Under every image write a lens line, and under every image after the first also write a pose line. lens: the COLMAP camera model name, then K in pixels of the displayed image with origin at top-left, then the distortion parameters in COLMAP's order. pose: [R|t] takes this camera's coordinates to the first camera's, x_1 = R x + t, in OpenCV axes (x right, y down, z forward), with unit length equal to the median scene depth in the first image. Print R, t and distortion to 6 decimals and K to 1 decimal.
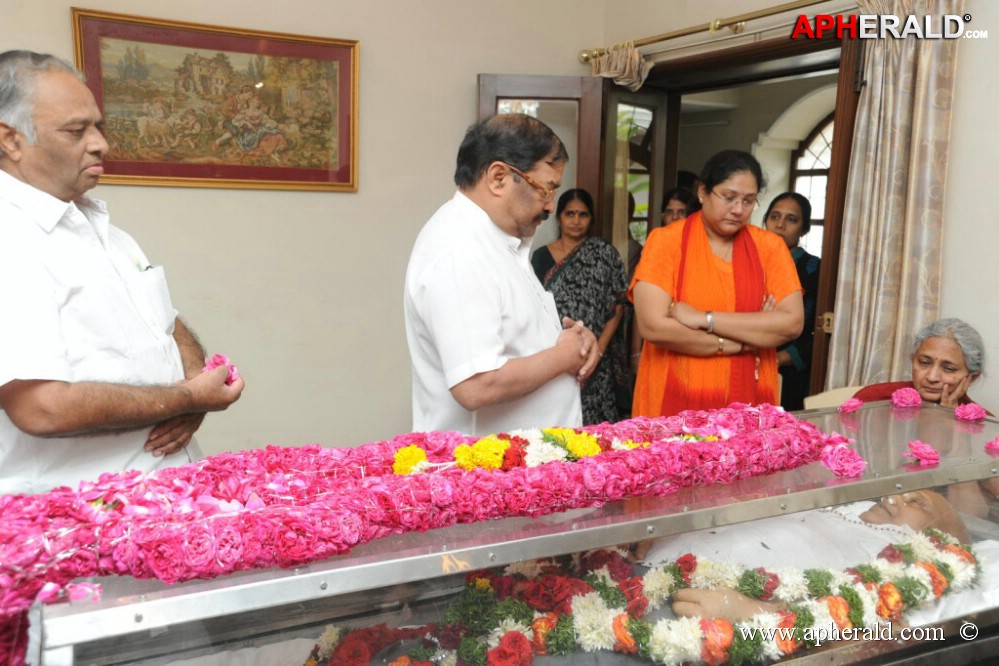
lens RADIAL K [[926.5, 0, 498.2], [0, 926.5, 352.5], [0, 0, 1]] dist [-0.041607, 0.179026]
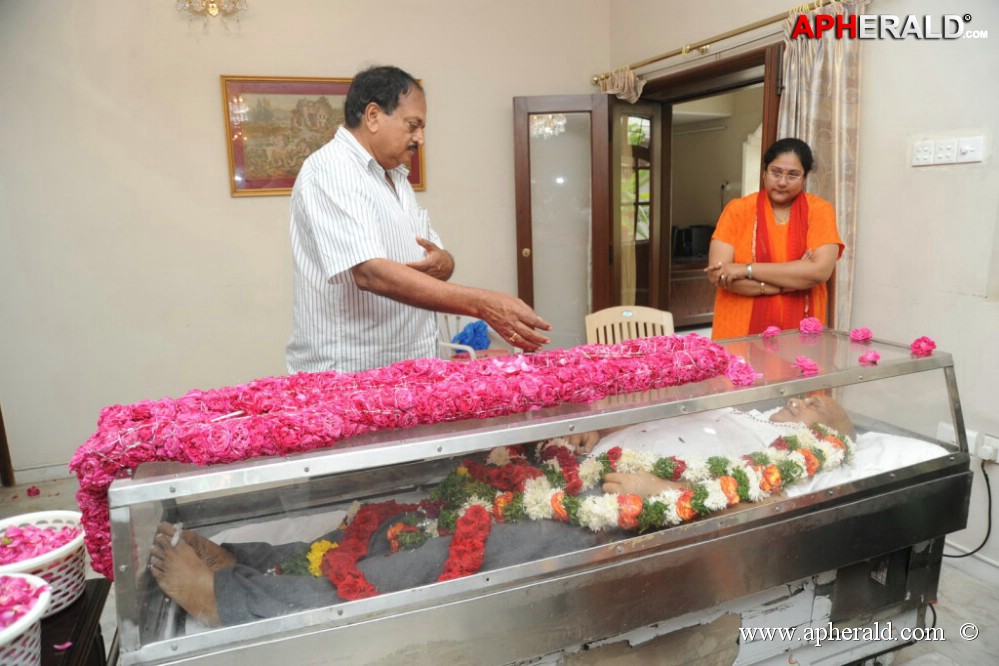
lens RADIAL K [[681.8, 0, 502.0], [0, 681.8, 355.2], [0, 0, 1]] dist [-0.154657, 0.124396]
pose [[0.993248, -0.027713, -0.112648, 0.154436], [0.034889, 0.997452, 0.062235, 0.023844], [0.110636, -0.065745, 0.991684, 0.045031]]
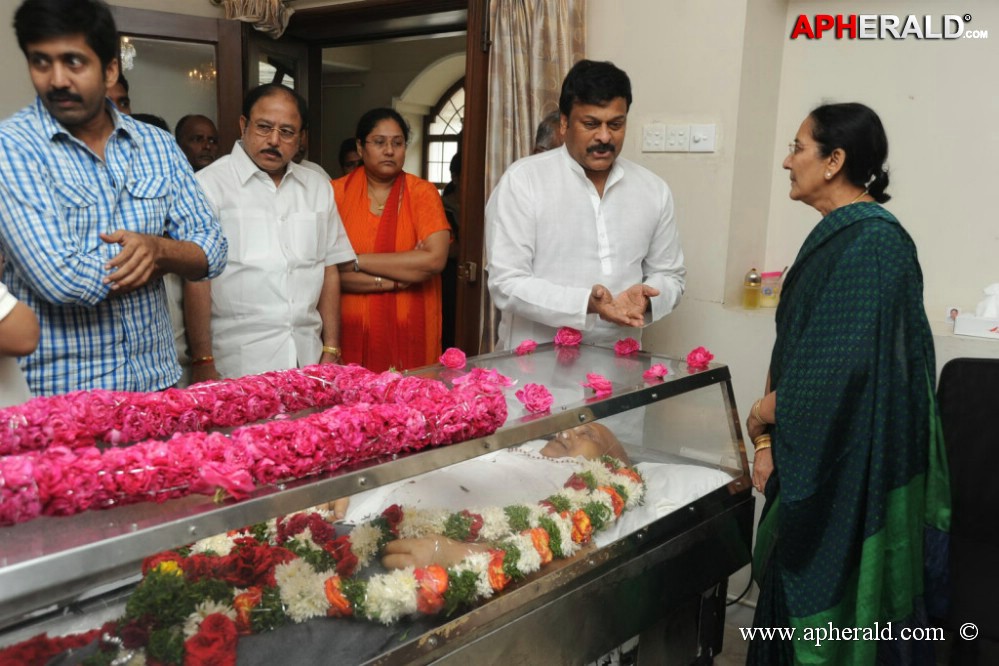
lens RADIAL K [[926.5, 0, 498.2], [0, 926.5, 352.5], [0, 0, 1]] dist [-0.041607, 0.179026]
pose [[0.923434, -0.058391, 0.379289, -0.048914], [0.046157, 0.998081, 0.041278, 0.024423], [-0.380971, -0.020610, 0.924357, 0.071847]]
